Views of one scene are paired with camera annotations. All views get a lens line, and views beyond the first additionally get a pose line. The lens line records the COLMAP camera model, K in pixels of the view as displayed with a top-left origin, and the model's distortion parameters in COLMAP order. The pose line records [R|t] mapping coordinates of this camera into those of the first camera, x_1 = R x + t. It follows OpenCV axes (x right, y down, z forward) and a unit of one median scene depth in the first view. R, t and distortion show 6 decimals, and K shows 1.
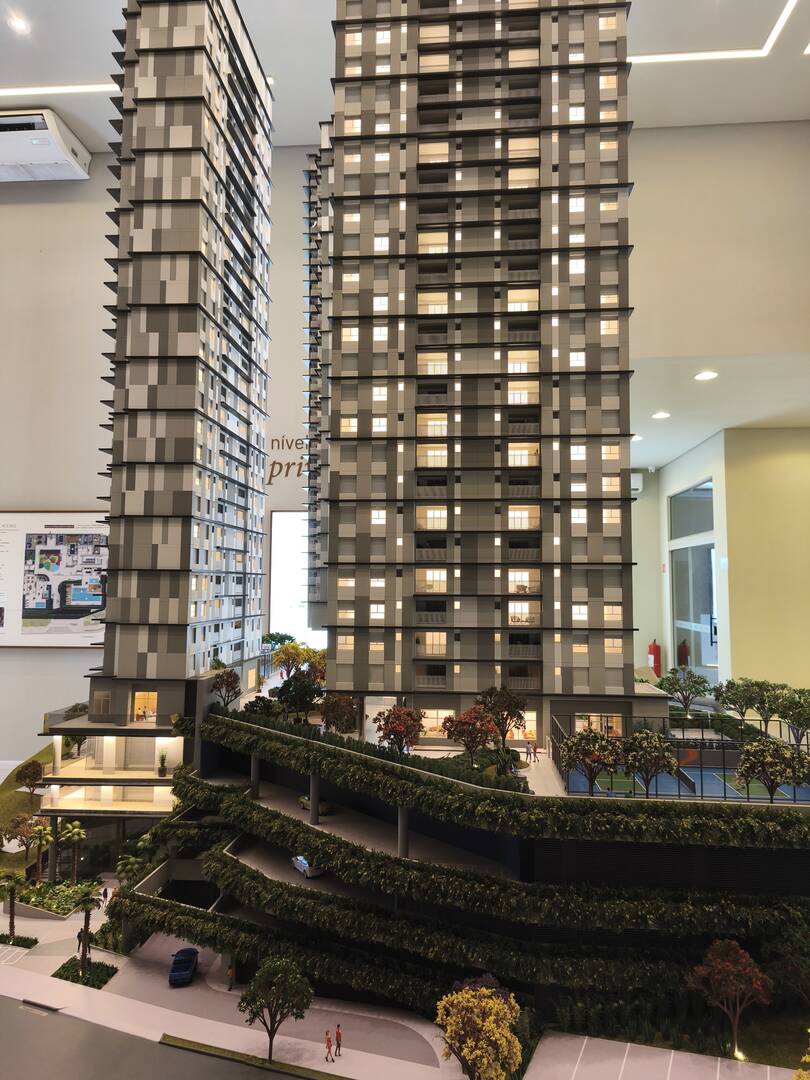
lens RADIAL K [[755.8, 0, 405.0], [0, 755.8, 540.0], [0, 0, 1]] dist [0.049047, -0.006541]
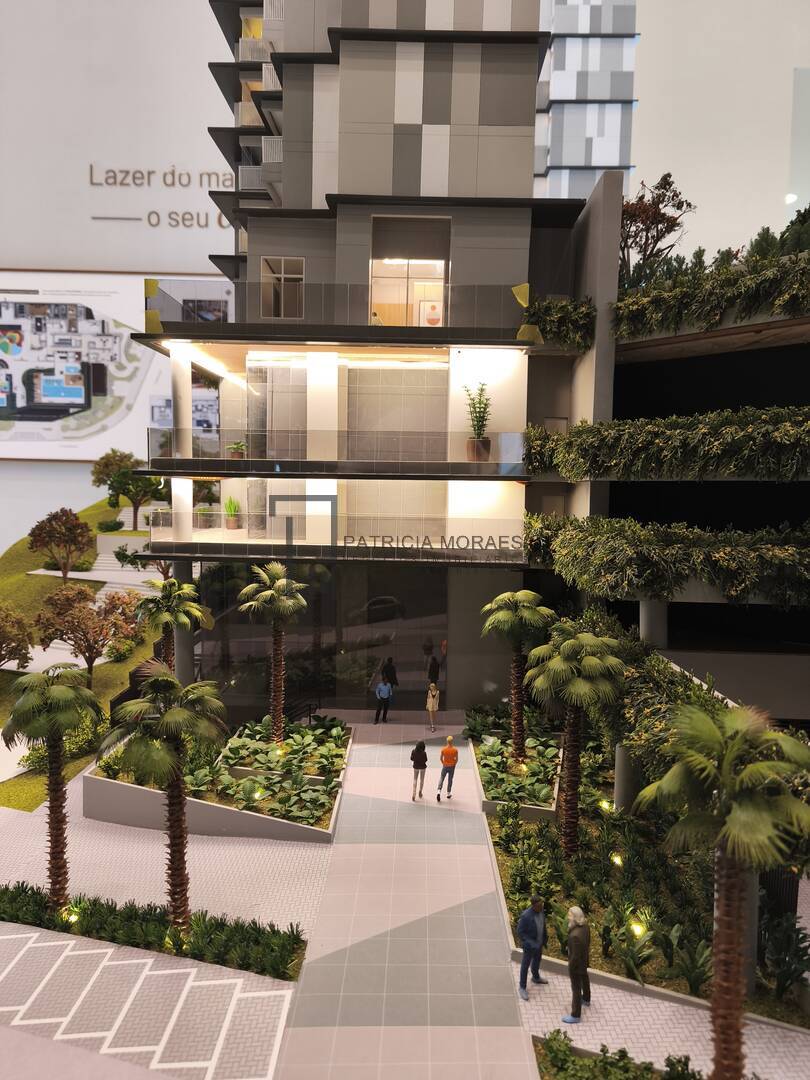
lens RADIAL K [[755.8, 0, 405.0], [0, 755.8, 540.0], [0, 0, 1]] dist [0.049047, -0.006541]
pose [[0.997854, 0.005941, 0.065207, -0.134485], [-0.015289, 0.989488, 0.143807, 0.105282], [-0.063667, -0.144495, 0.987455, 0.227432]]
